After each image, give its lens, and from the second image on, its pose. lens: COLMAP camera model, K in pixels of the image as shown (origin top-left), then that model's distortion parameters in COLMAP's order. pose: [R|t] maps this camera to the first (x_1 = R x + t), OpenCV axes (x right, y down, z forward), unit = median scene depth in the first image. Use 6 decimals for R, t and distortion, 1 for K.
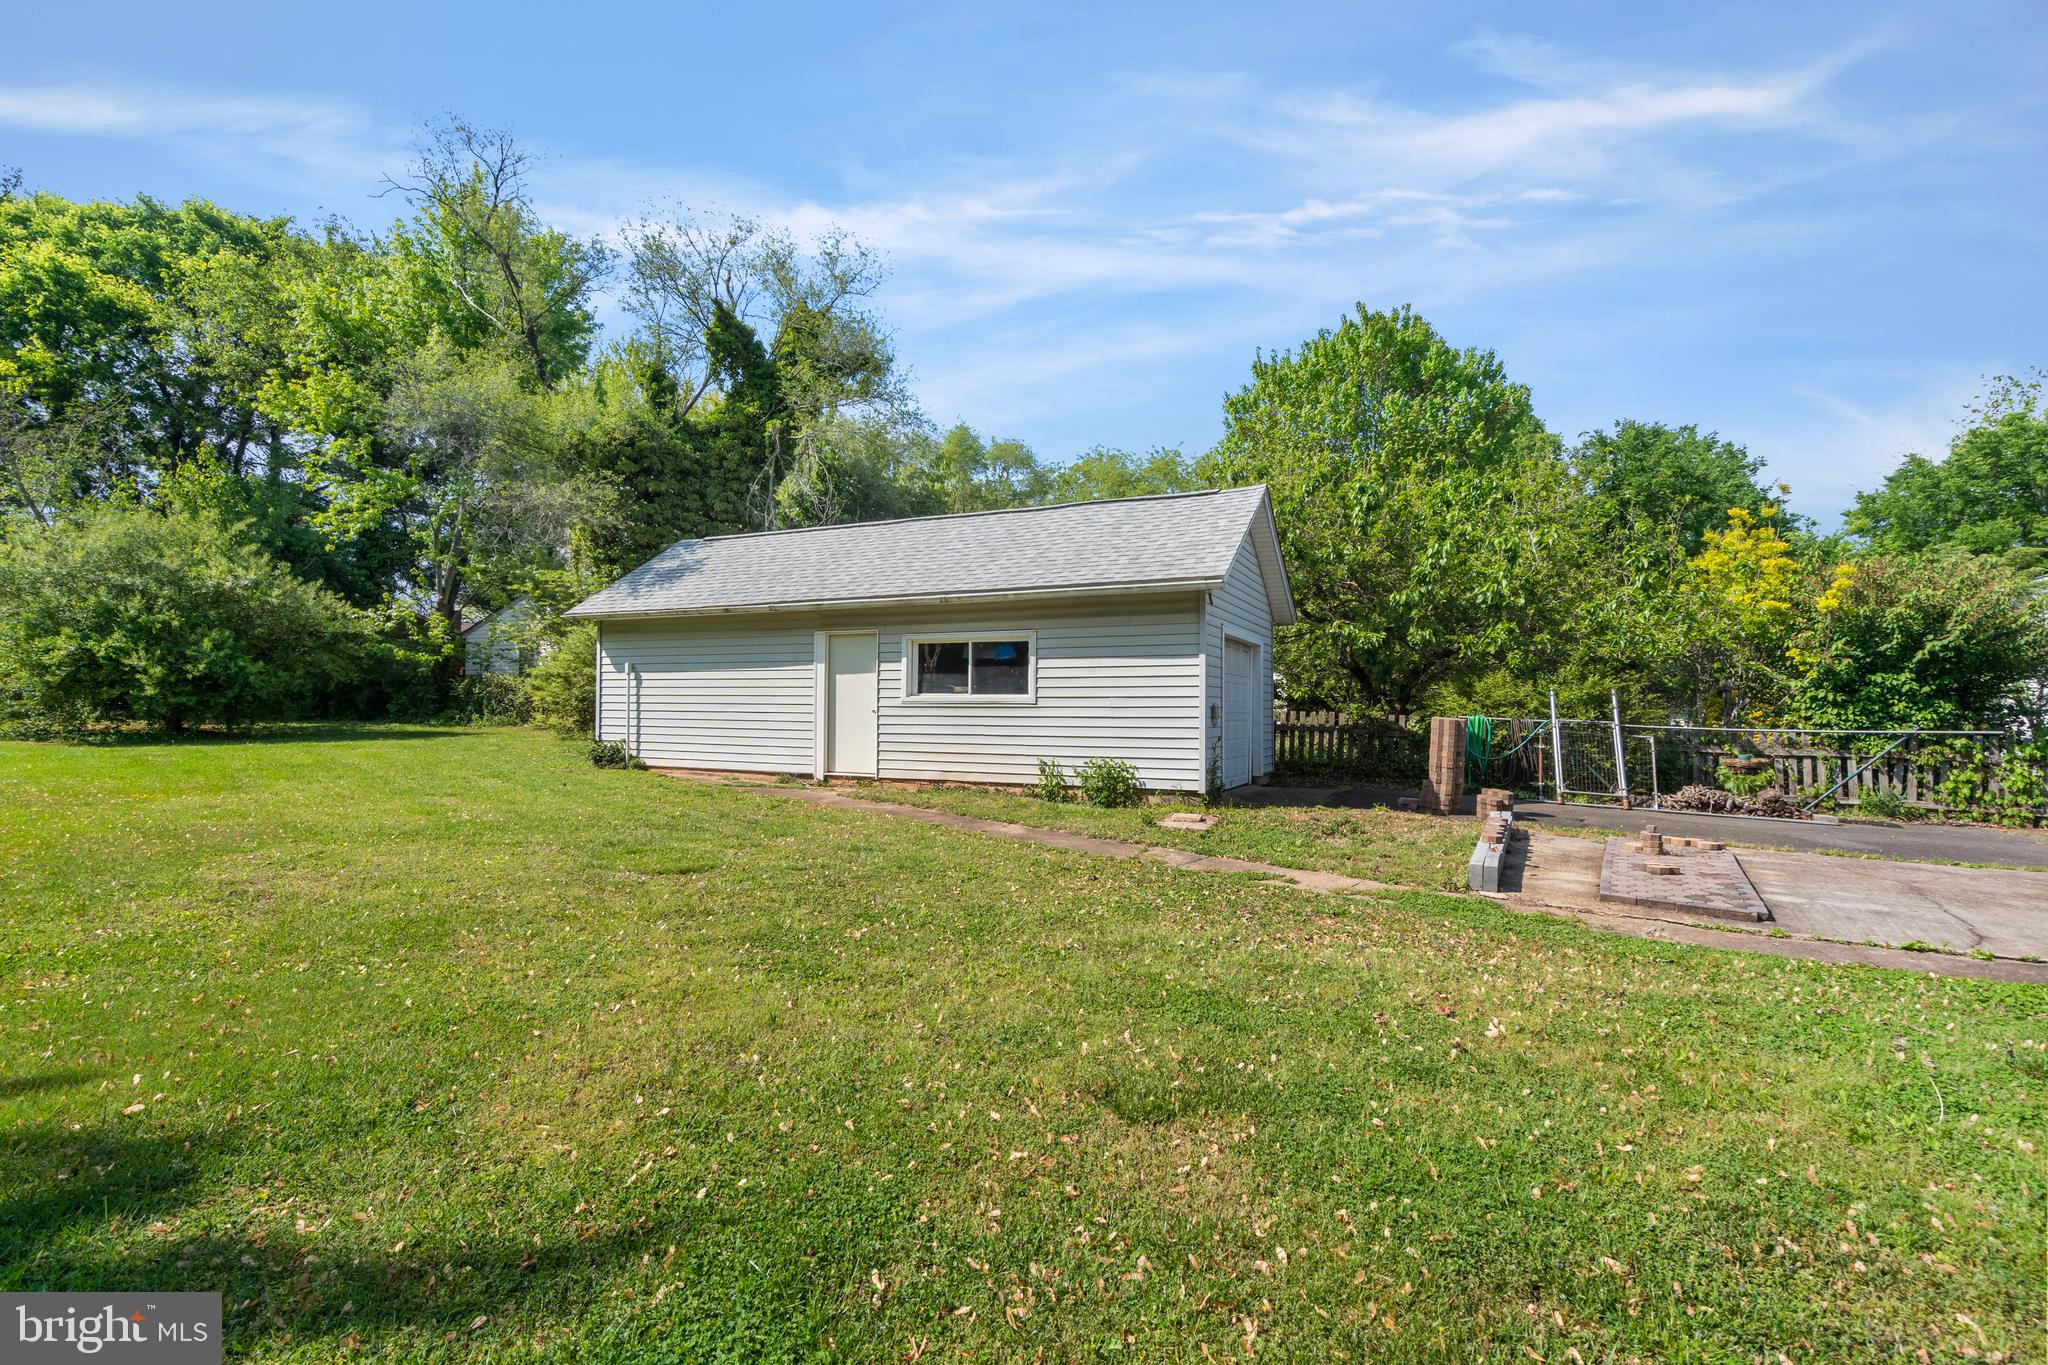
lens RADIAL K [[948.6, 0, 1022.3], [0, 948.6, 709.1], [0, 0, 1]] dist [-0.006566, 0.003183]
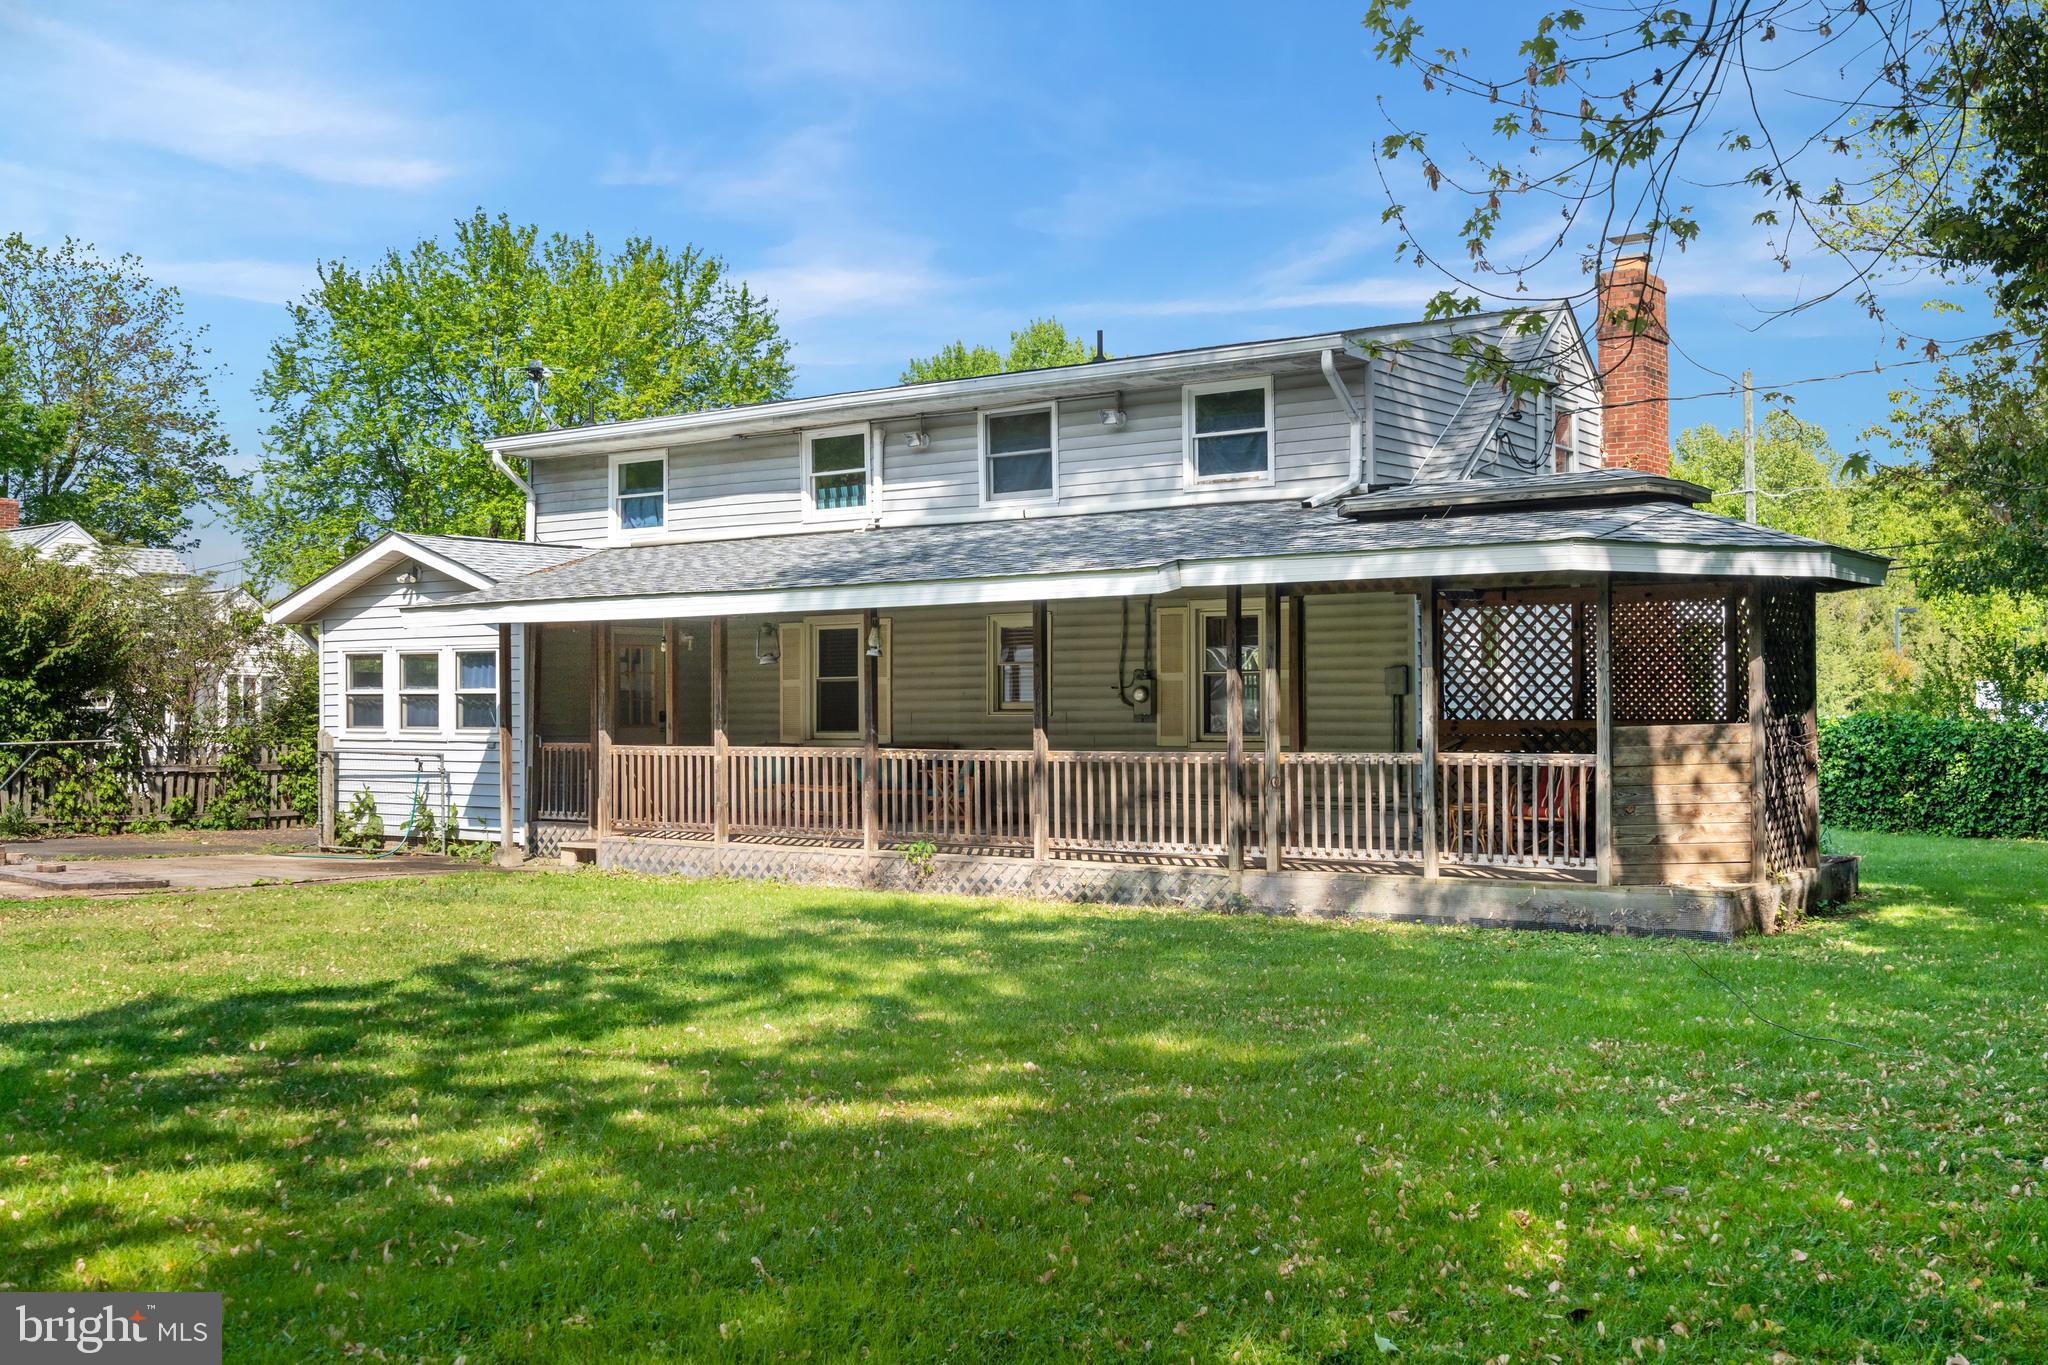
lens RADIAL K [[2038.5, 0, 1029.6], [0, 2038.5, 684.5], [0, 0, 1]] dist [0.018277, 0.000000]
pose [[0.149287, 0.002776, 0.988790, -0.839042], [0.003410, 0.999989, -0.003322, -0.021480], [-0.988788, 0.003868, 0.149276, -0.259802]]
